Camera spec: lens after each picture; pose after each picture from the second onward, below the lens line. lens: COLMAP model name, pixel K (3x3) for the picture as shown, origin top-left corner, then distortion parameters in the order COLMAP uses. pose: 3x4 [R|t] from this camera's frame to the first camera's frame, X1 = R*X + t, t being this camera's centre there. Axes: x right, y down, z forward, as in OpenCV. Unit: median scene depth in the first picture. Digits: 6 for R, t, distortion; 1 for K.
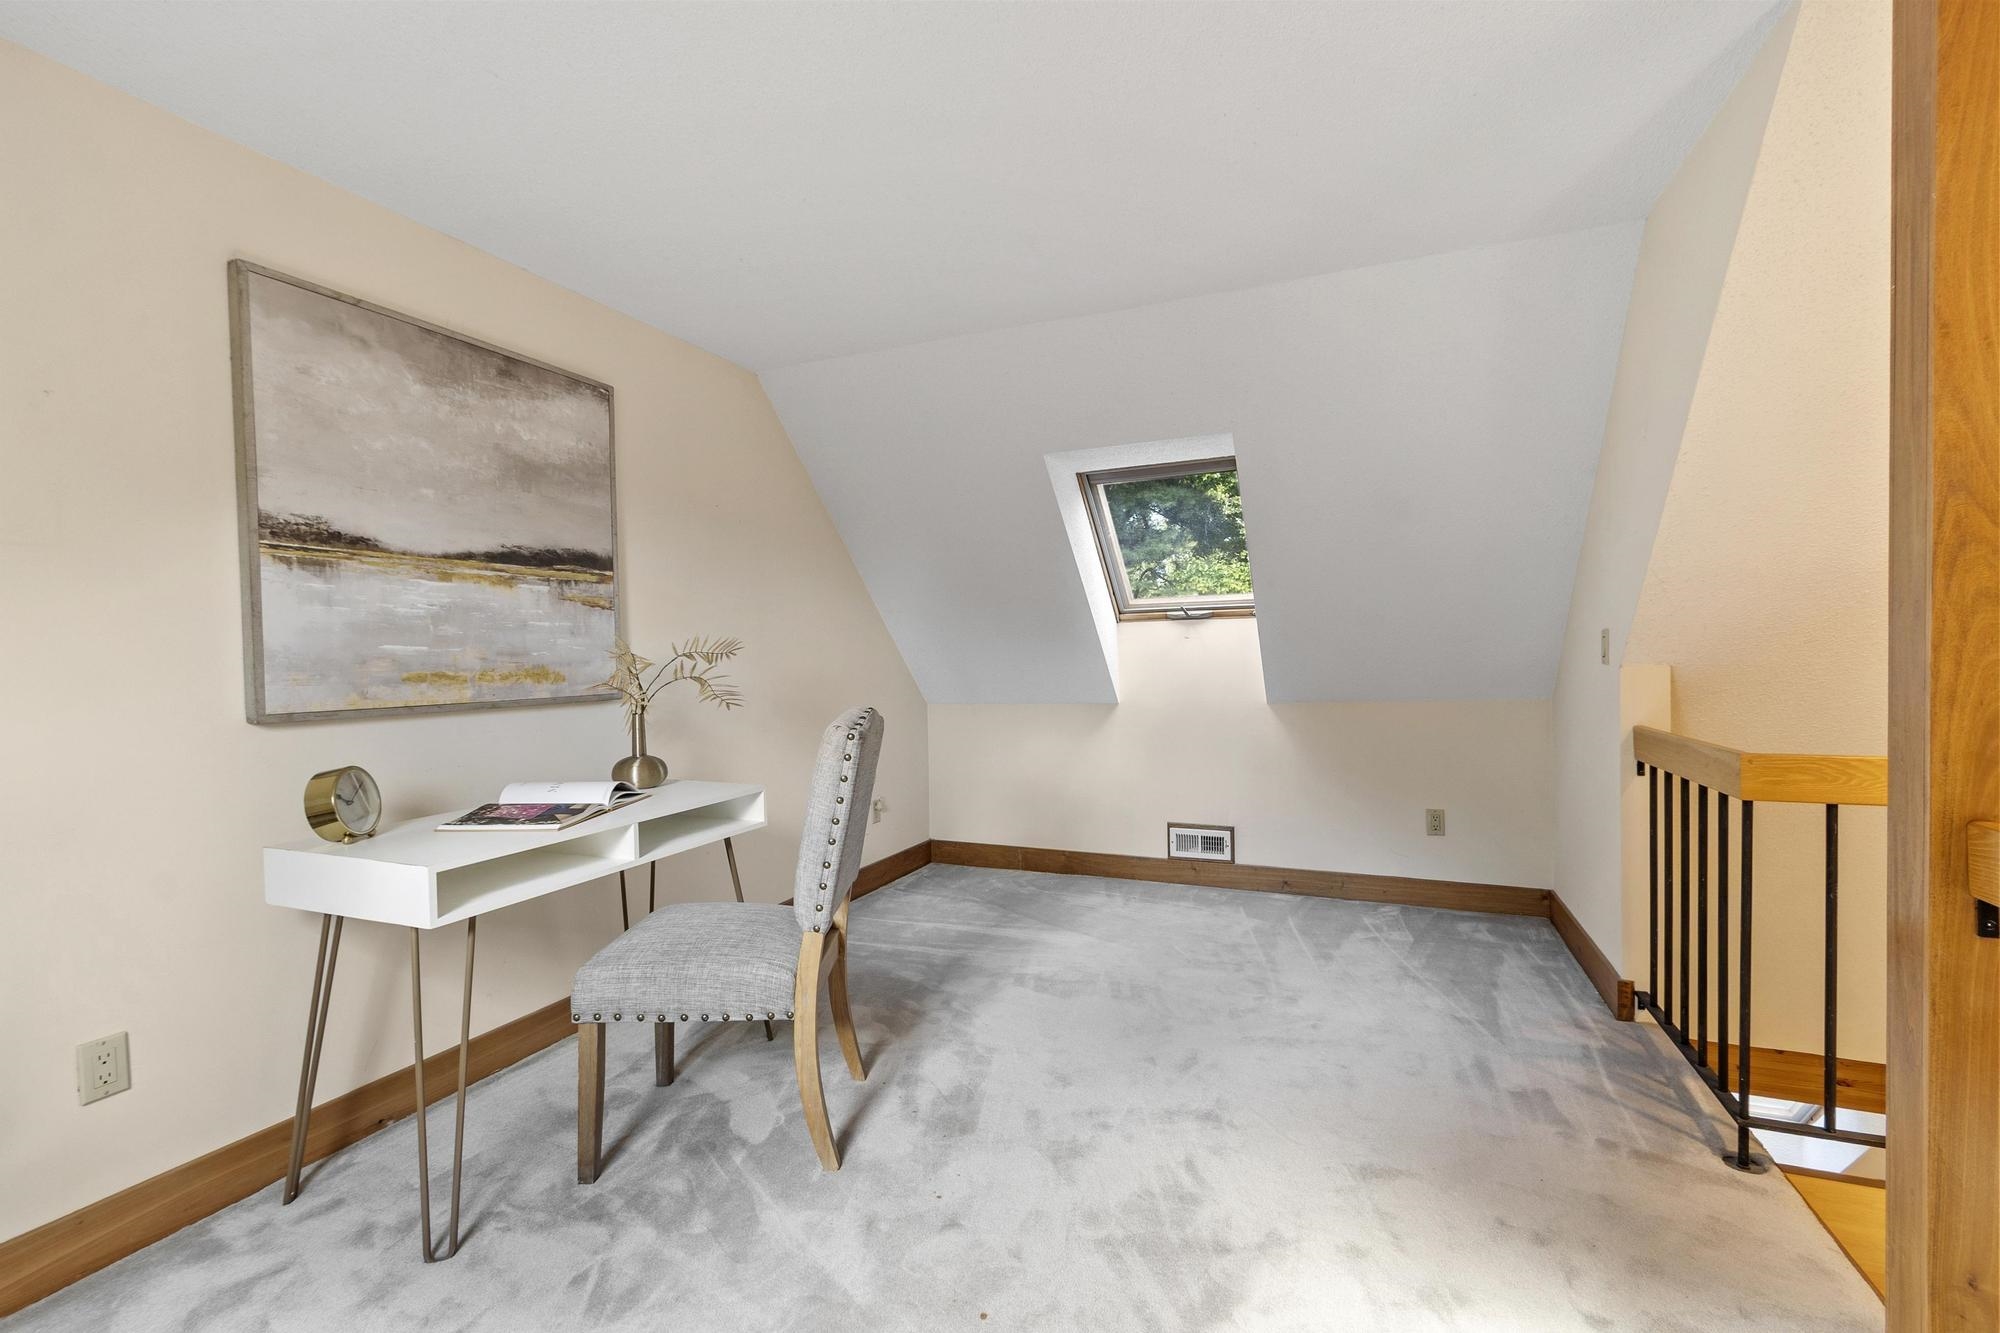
lens RADIAL K [[887.4, 0, 999.2], [0, 887.4, 658.5], [0, 0, 1]] dist [0.000111, -0.001066]
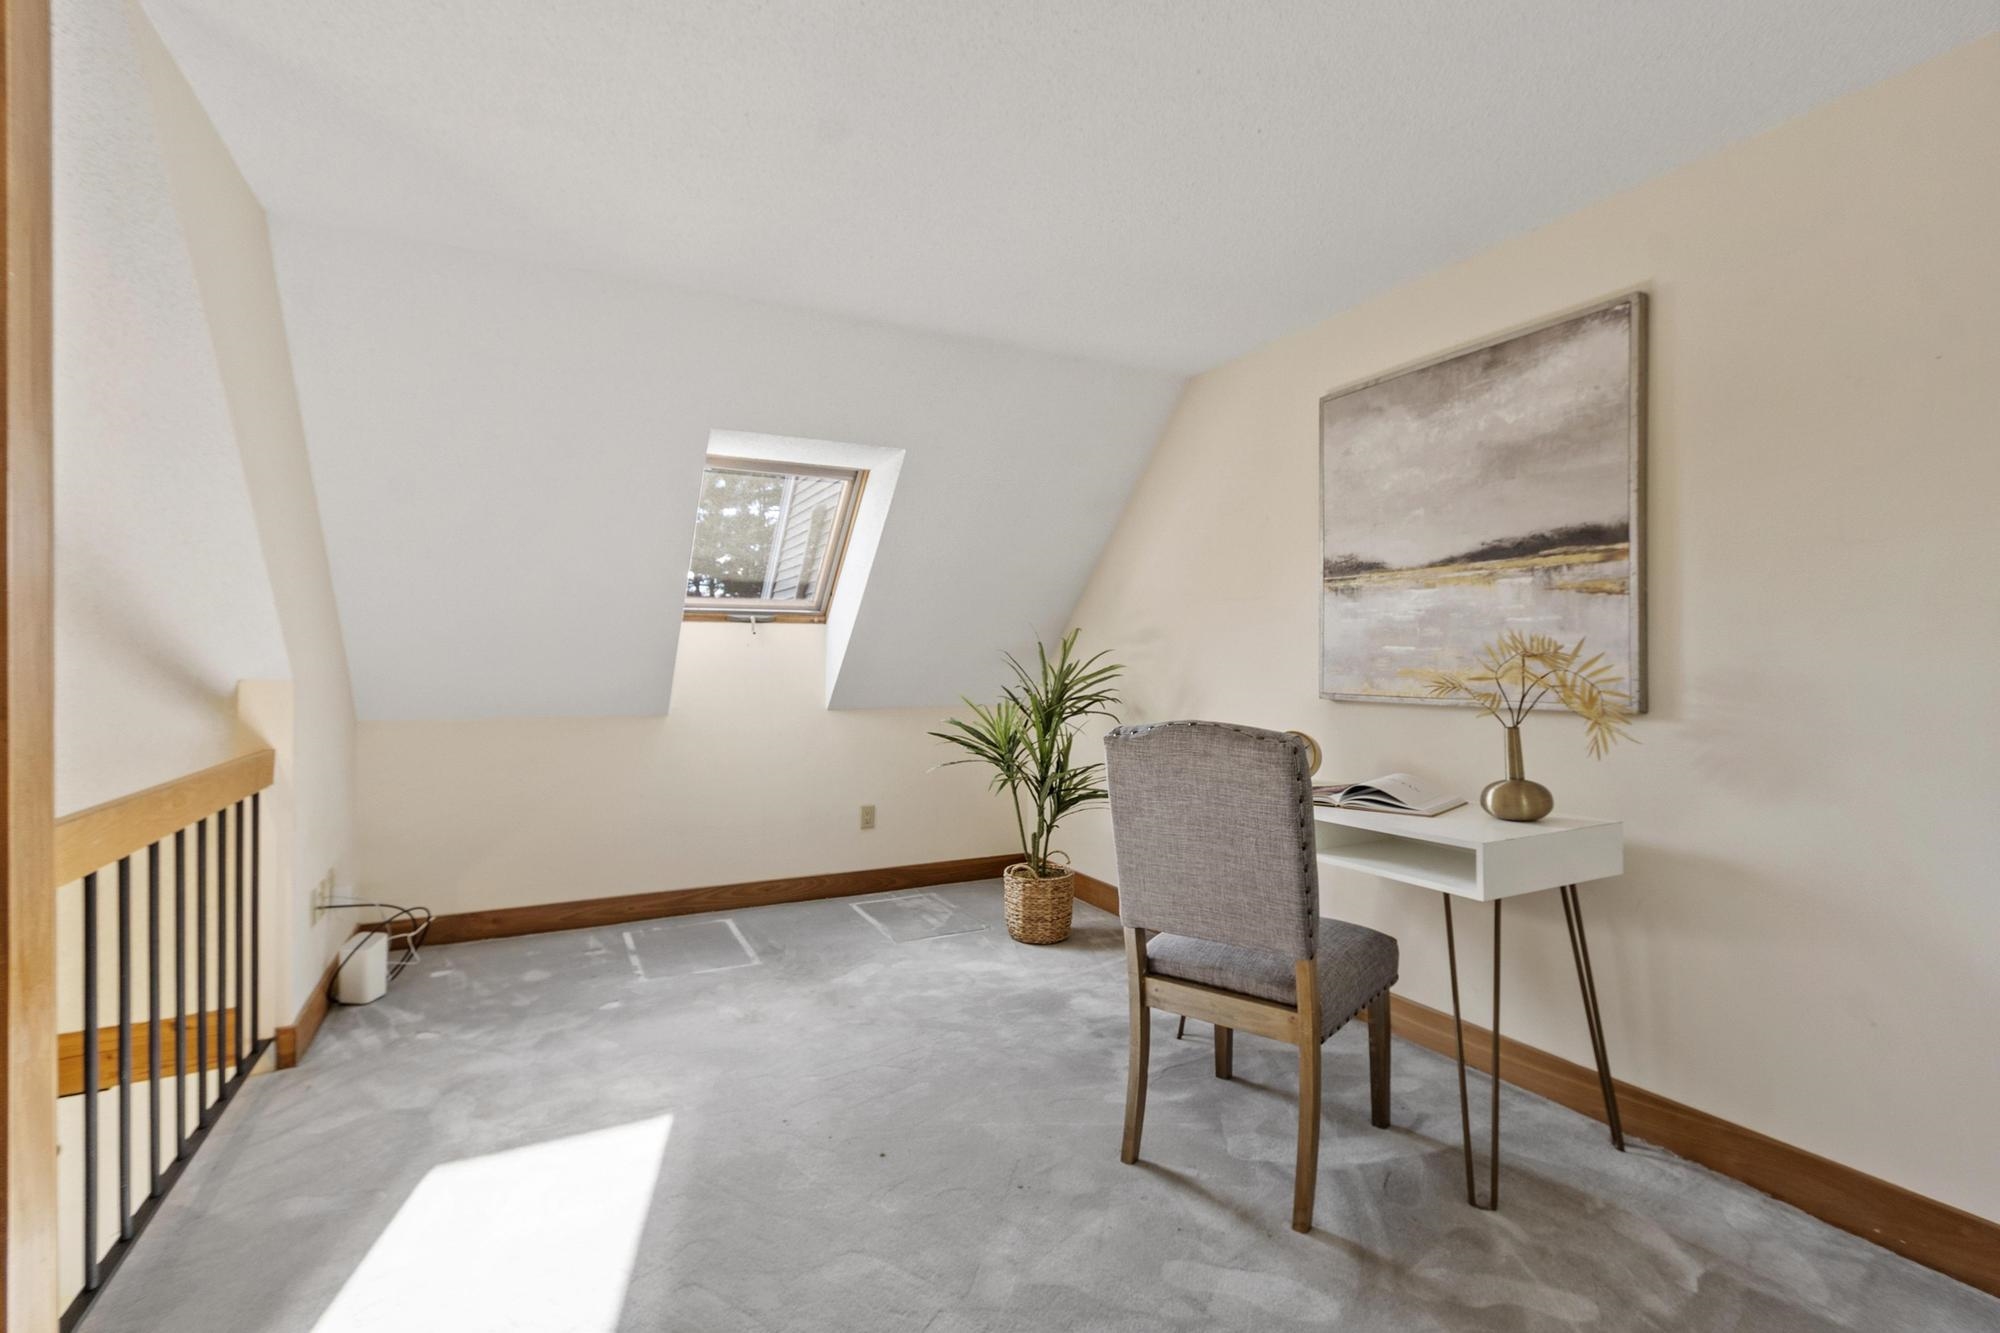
lens RADIAL K [[887.4, 0, 999.4], [0, 887.4, 669.4], [0, 0, 1]] dist [0.000111, -0.001066]
pose [[-0.630305, 0.020460, -0.776078, 0.552239], [0.004273, 0.999729, 0.022885, -0.011666], [0.776336, 0.011108, -0.630222, 1.211792]]
